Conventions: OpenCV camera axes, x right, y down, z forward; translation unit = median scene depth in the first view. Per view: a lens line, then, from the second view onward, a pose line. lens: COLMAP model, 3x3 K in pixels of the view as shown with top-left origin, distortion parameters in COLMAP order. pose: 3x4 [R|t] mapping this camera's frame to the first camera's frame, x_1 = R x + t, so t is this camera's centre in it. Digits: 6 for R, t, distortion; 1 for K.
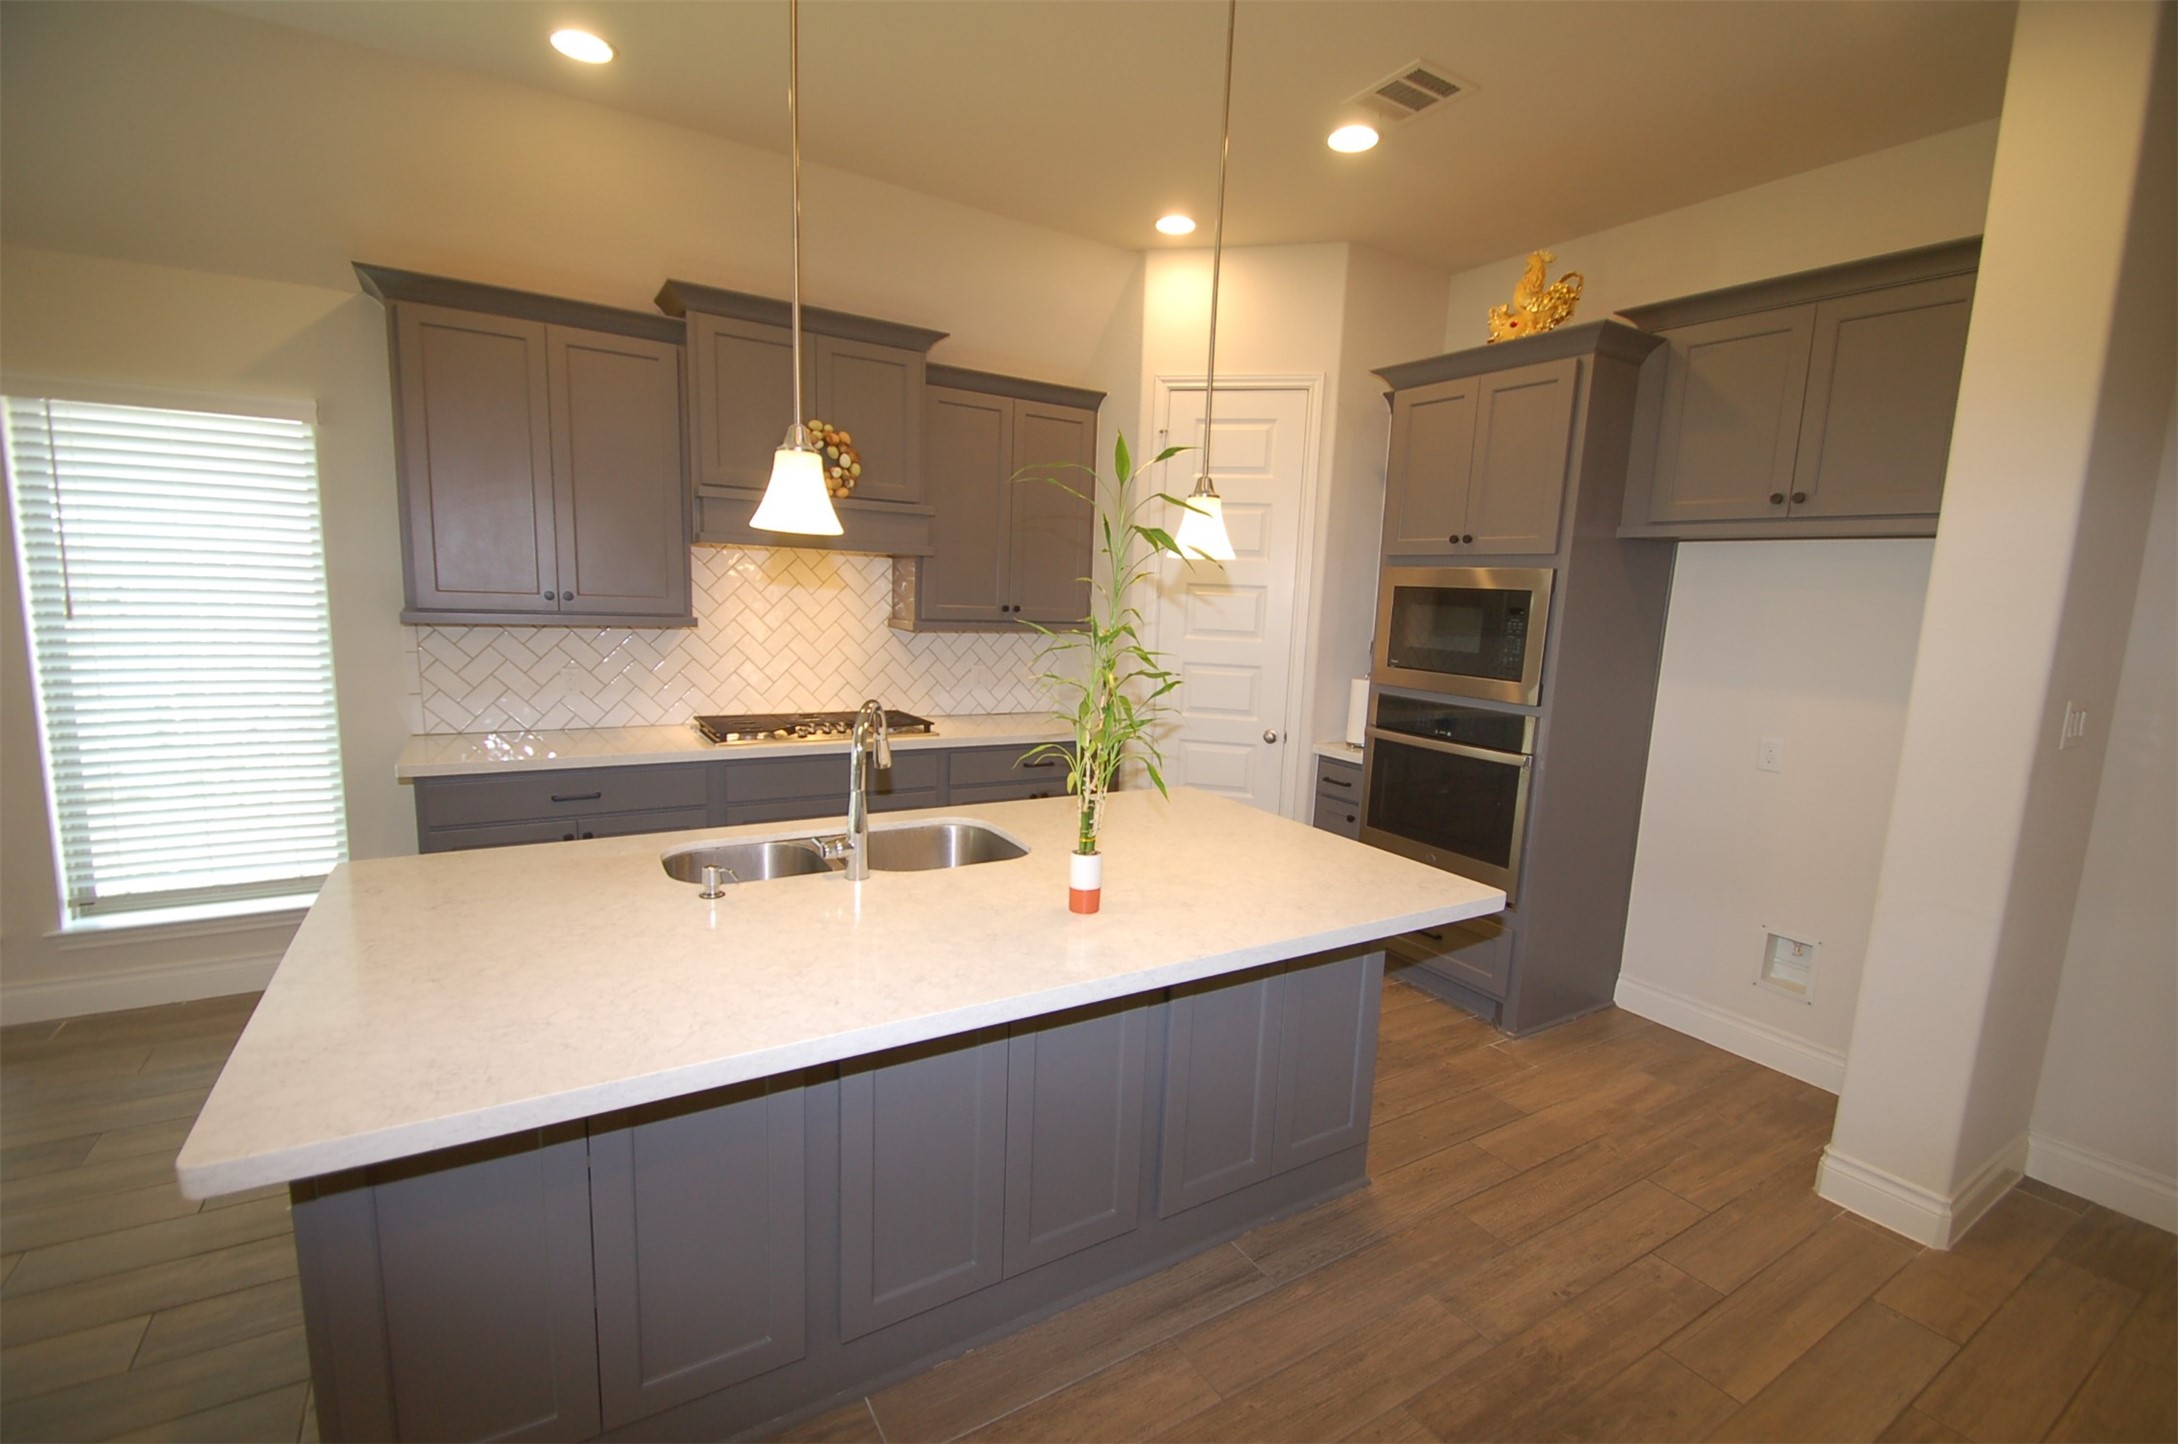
lens RADIAL K [[936.5, 0, 1092.5], [0, 936.5, 727.8], [0, 0, 1]] dist [0.000071, 0.000010]
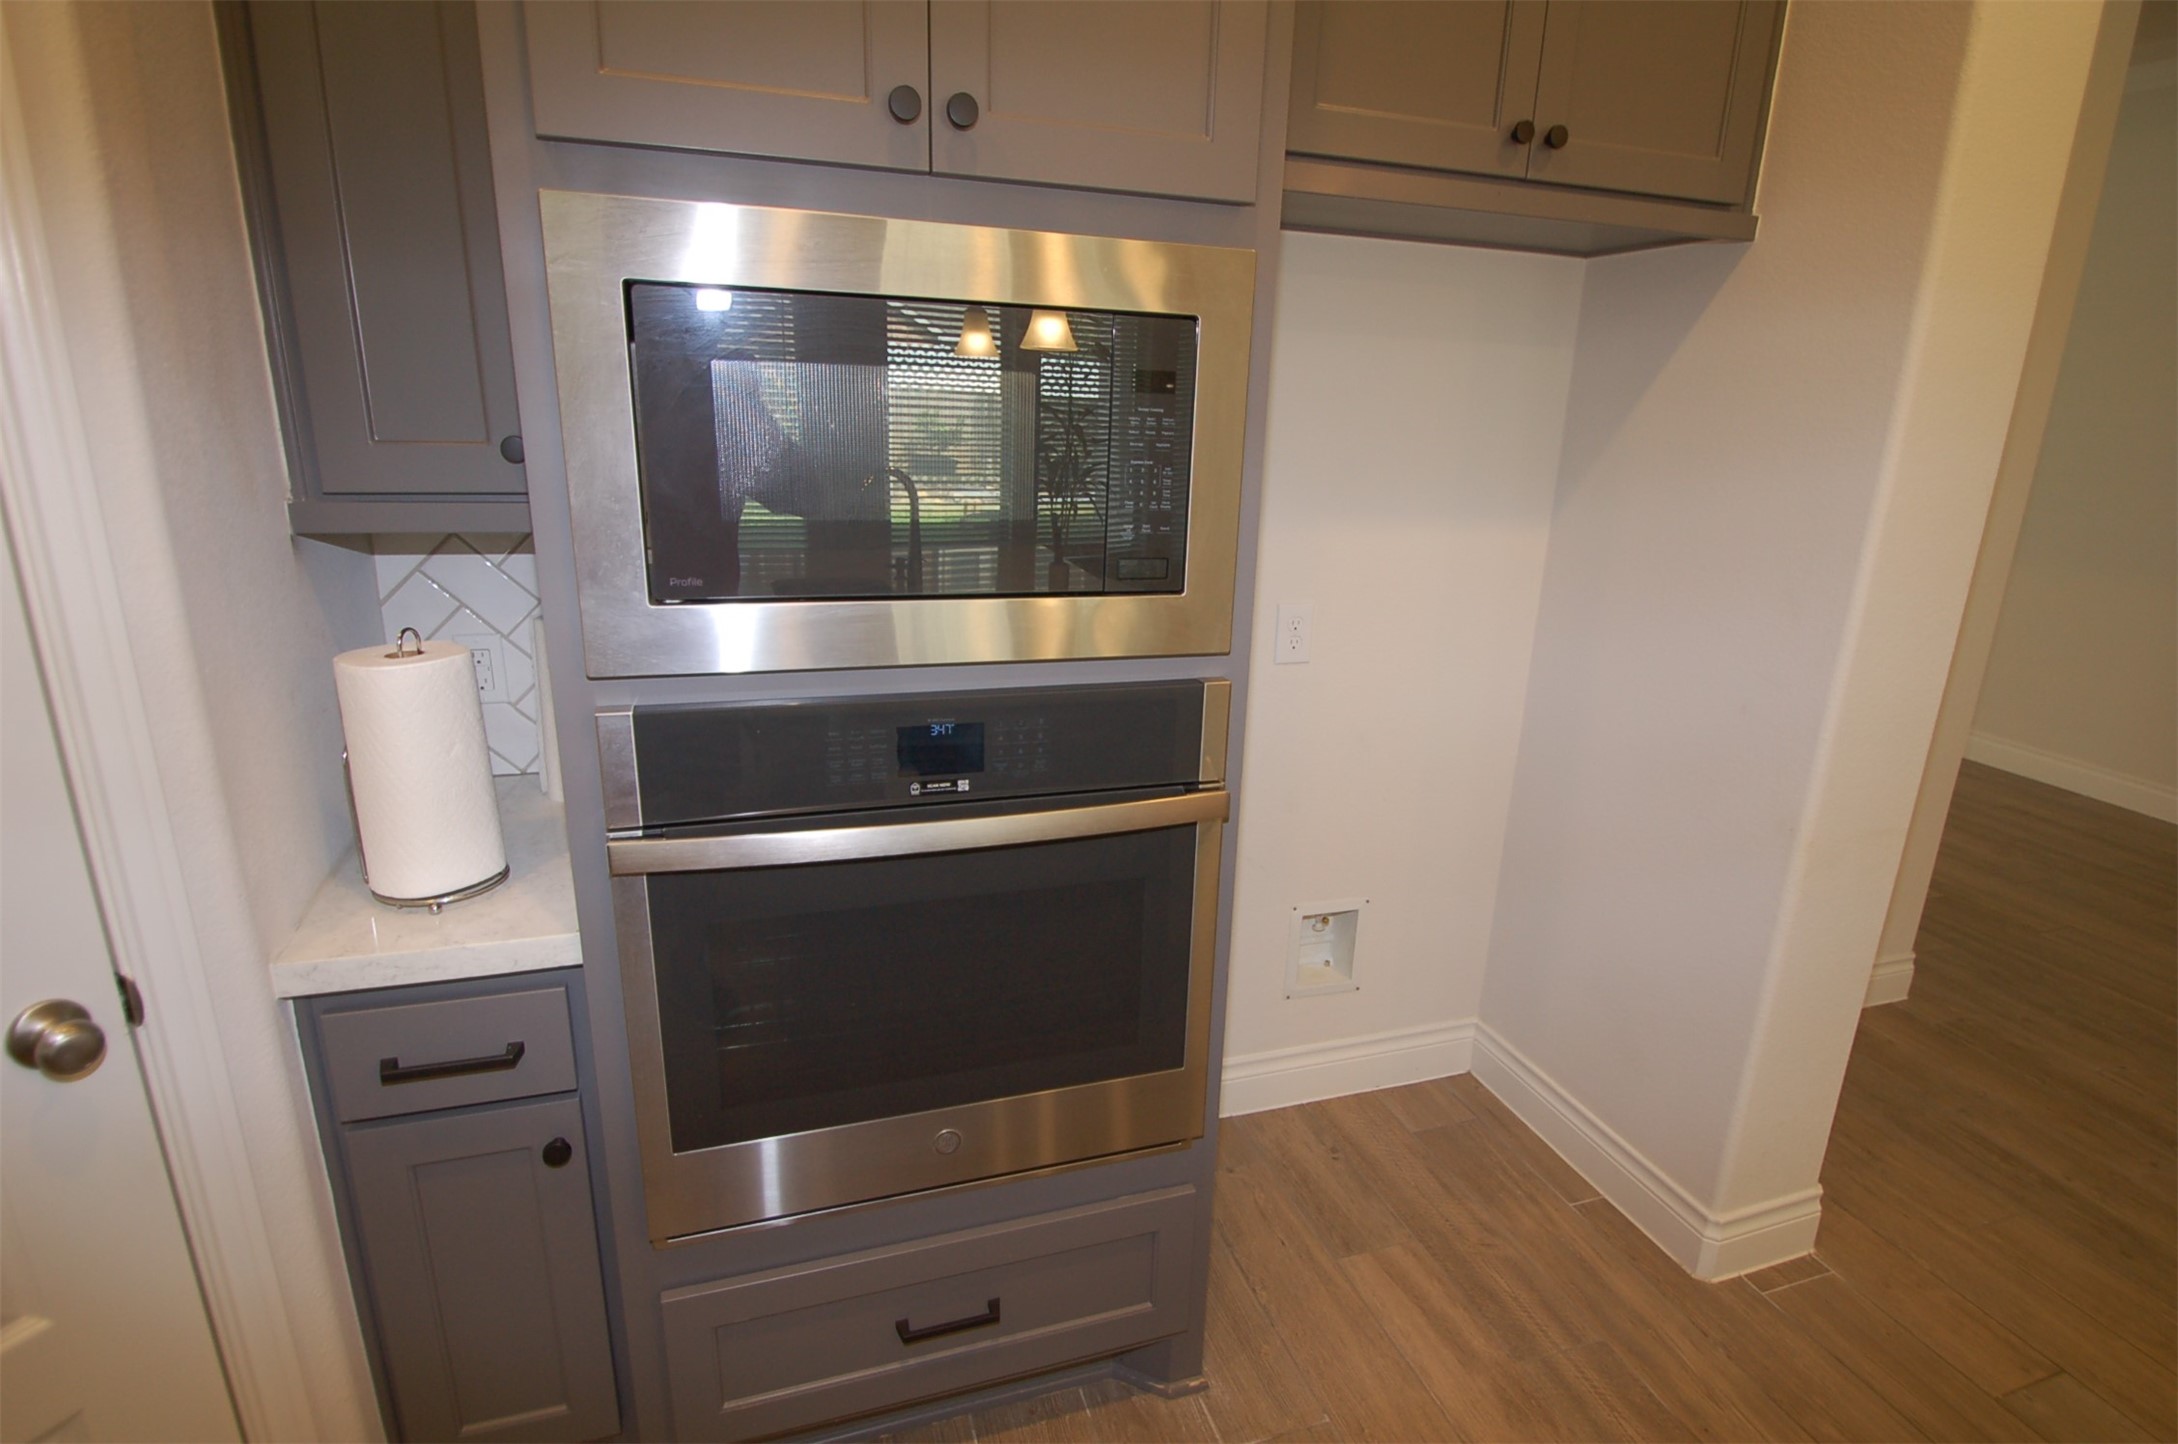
lens RADIAL K [[1100.2, 0, 1096.6], [0, 1100.2, 721.4], [0, 0, 1]] dist [-0.001097, -0.000027]
pose [[0.228065, -0.306057, 0.924292, 0.057912], [0.119624, 0.950926, 0.285360, -0.127522], [-0.966269, 0.045487, 0.253485, 0.956539]]
